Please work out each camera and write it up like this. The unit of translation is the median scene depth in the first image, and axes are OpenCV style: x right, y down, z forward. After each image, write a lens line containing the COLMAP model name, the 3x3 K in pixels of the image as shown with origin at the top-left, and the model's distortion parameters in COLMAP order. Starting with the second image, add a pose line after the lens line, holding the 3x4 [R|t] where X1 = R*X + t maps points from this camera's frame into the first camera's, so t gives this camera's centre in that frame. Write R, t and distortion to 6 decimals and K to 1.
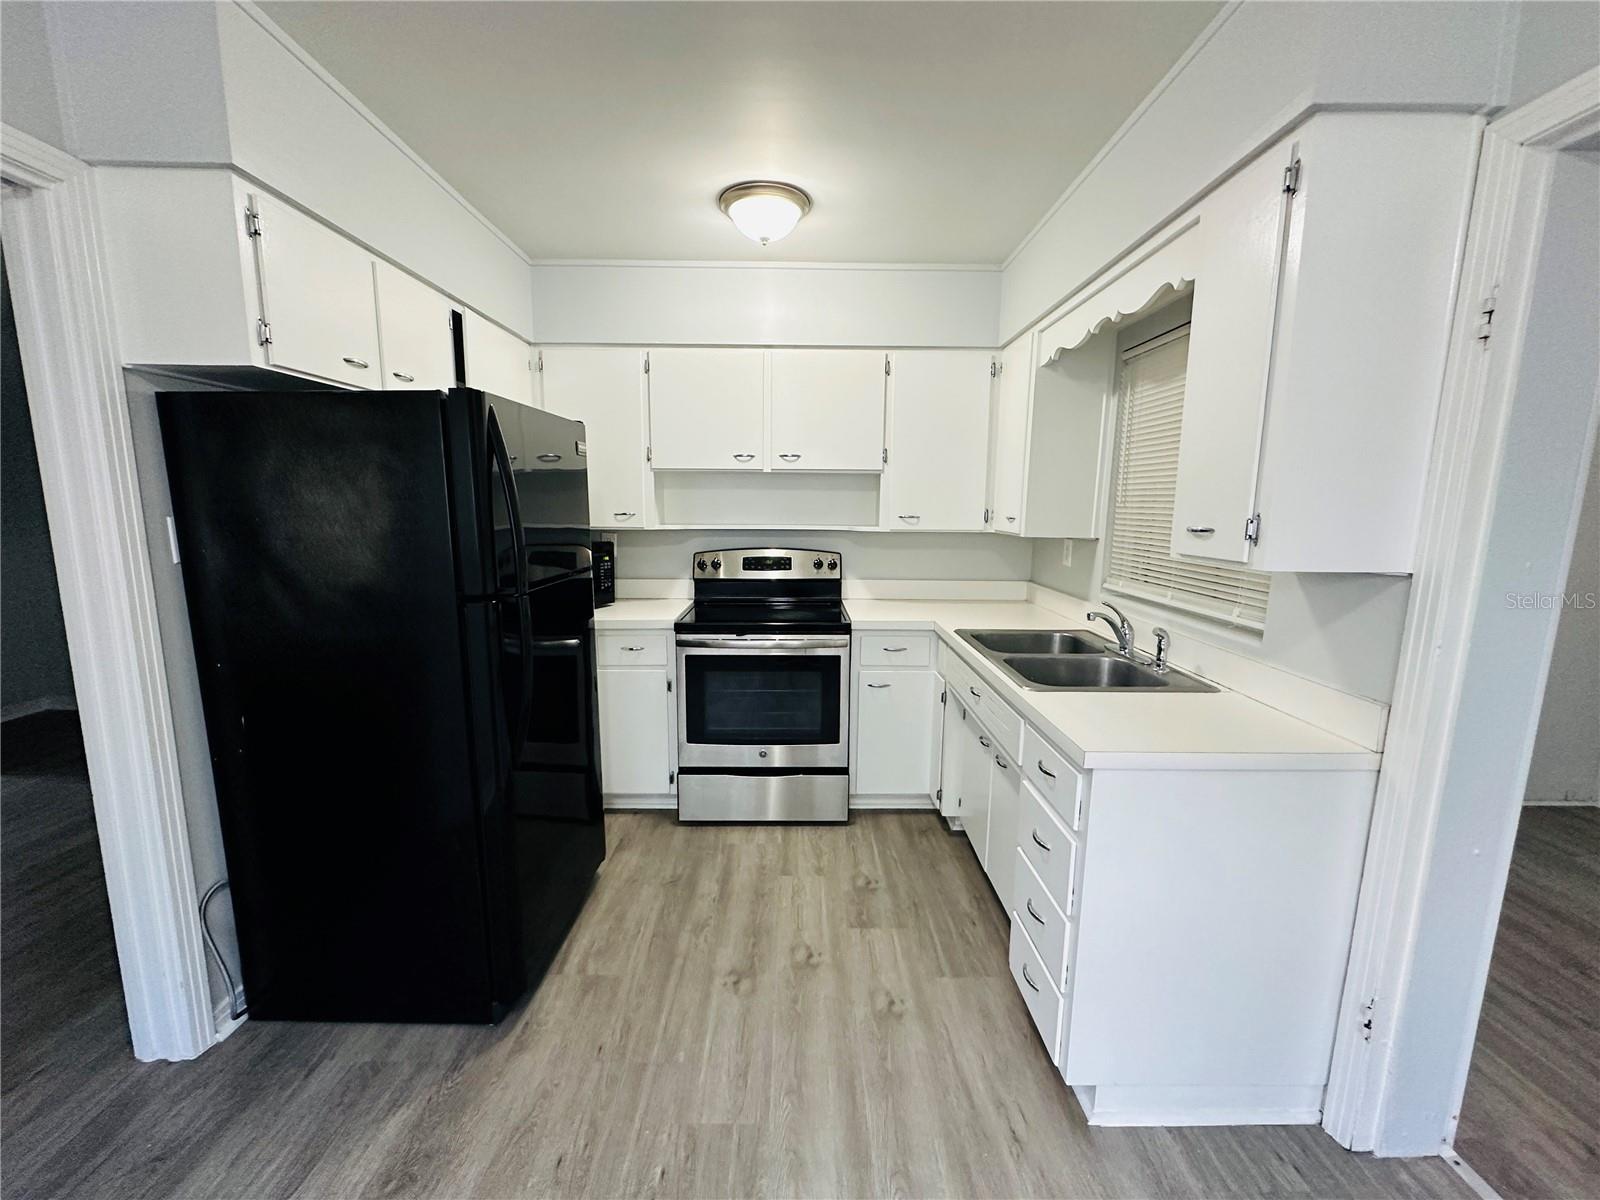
lens RADIAL K [[638.1, 0, 801.2], [0, 638.1, 596.3], [0, 0, 1]] dist [0.016079, -0.004354]
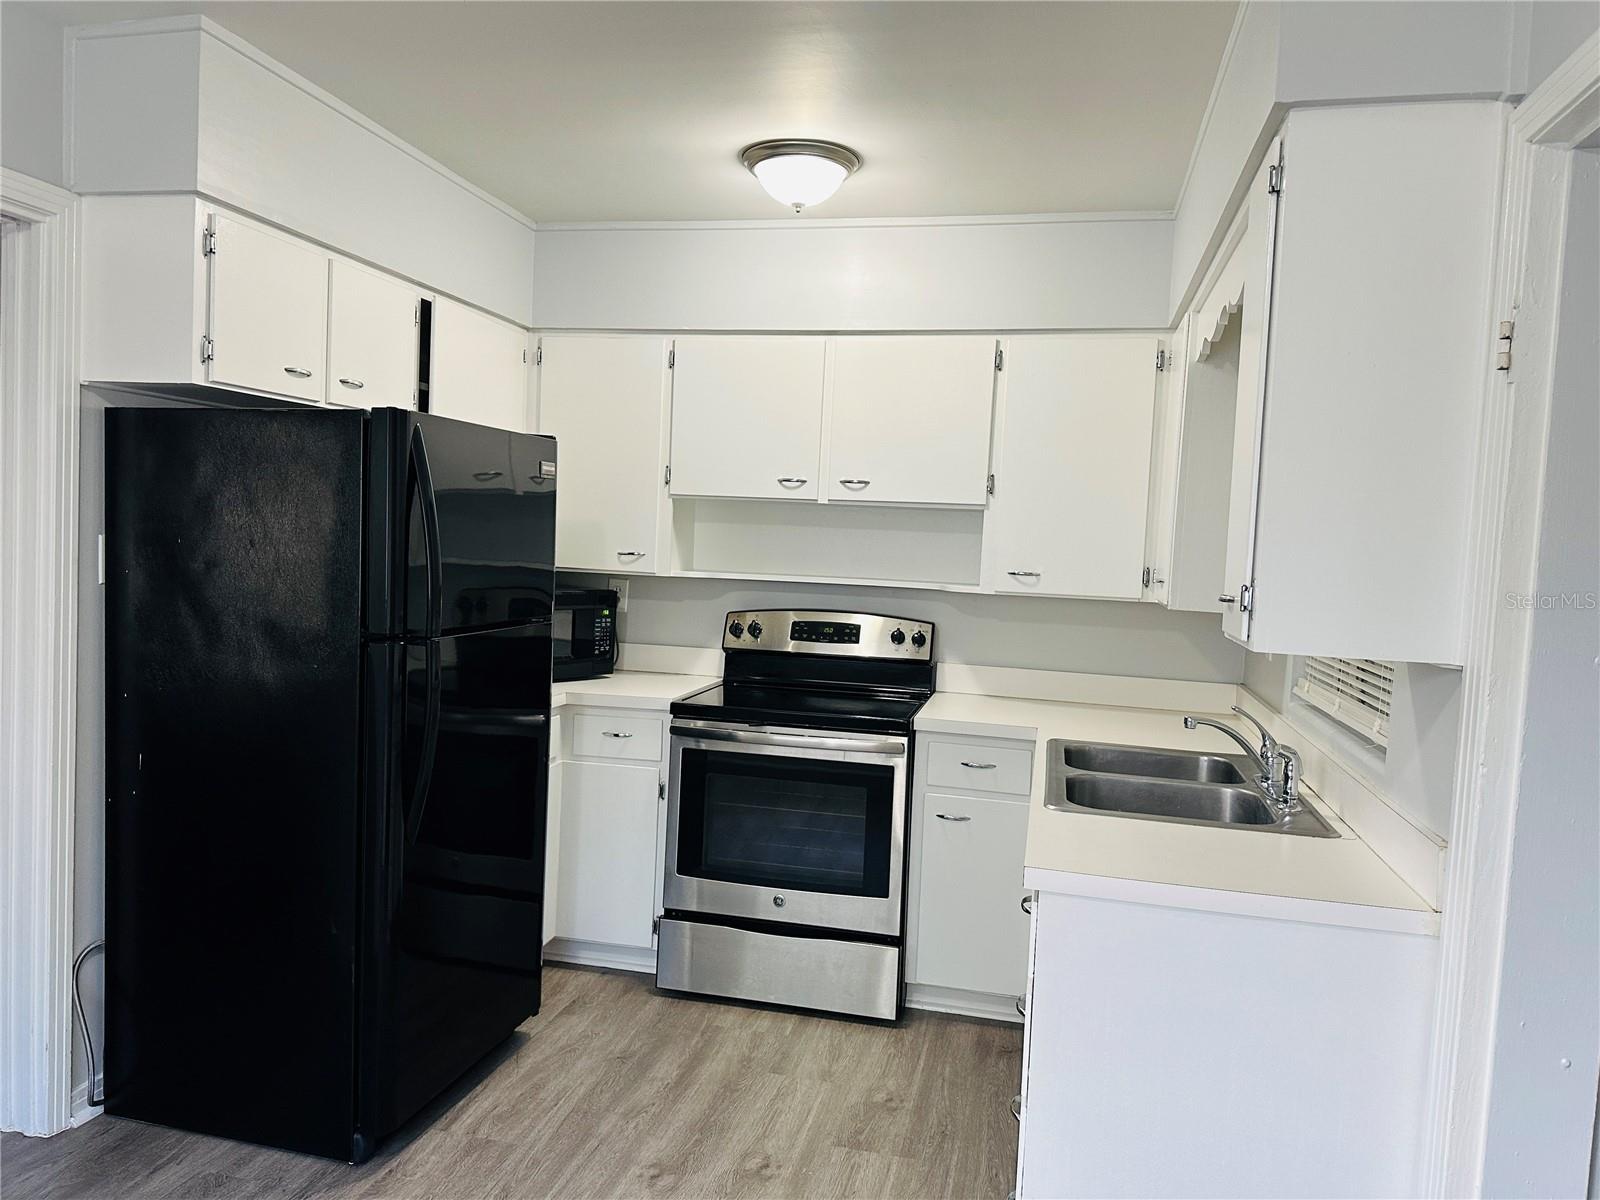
lens RADIAL K [[1135.9, 0, 800.0], [0, 1135.9, 600.0], [0, 0, 1]] dist [0.151927, -0.153970]
pose [[0.971283, 0.048193, -0.232994, 0.265561], [-0.071133, 0.993300, -0.091075, 0.036541], [0.227044, 0.105033, 0.968204, -0.267439]]
